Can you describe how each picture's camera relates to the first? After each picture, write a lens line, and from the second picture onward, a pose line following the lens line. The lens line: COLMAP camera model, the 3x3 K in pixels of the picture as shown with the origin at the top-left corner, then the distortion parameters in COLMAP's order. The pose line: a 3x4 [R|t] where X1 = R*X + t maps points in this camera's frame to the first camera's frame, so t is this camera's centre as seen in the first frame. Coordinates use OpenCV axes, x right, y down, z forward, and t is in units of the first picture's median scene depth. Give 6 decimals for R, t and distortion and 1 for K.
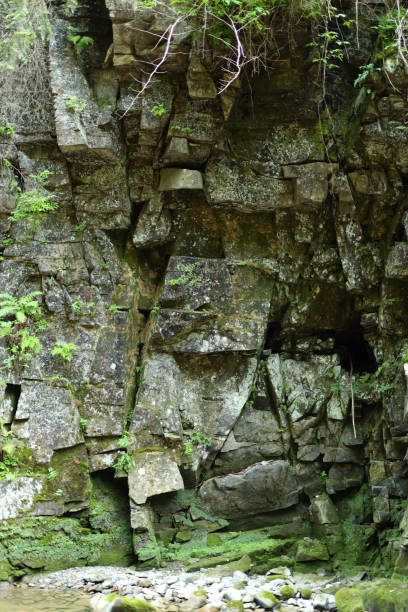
lens RADIAL K [[863.1, 0, 204.0], [0, 863.1, 306.0], [0, 0, 1]] dist [0.004807, 0.000000]
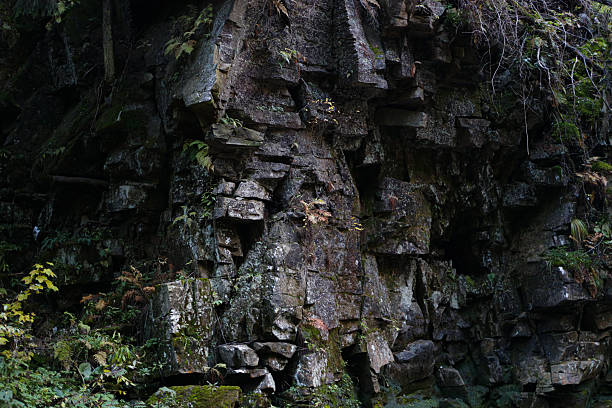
lens RADIAL K [[863.1, 0, 306.0], [0, 863.1, 204.1], [0, 0, 1]] dist [0.004807, 0.000000]
pose [[0.831070, 0.070829, 0.551640, -0.830448], [-0.053980, 0.997447, -0.046747, 0.047080], [-0.553542, 0.009073, 0.832772, 0.013468]]
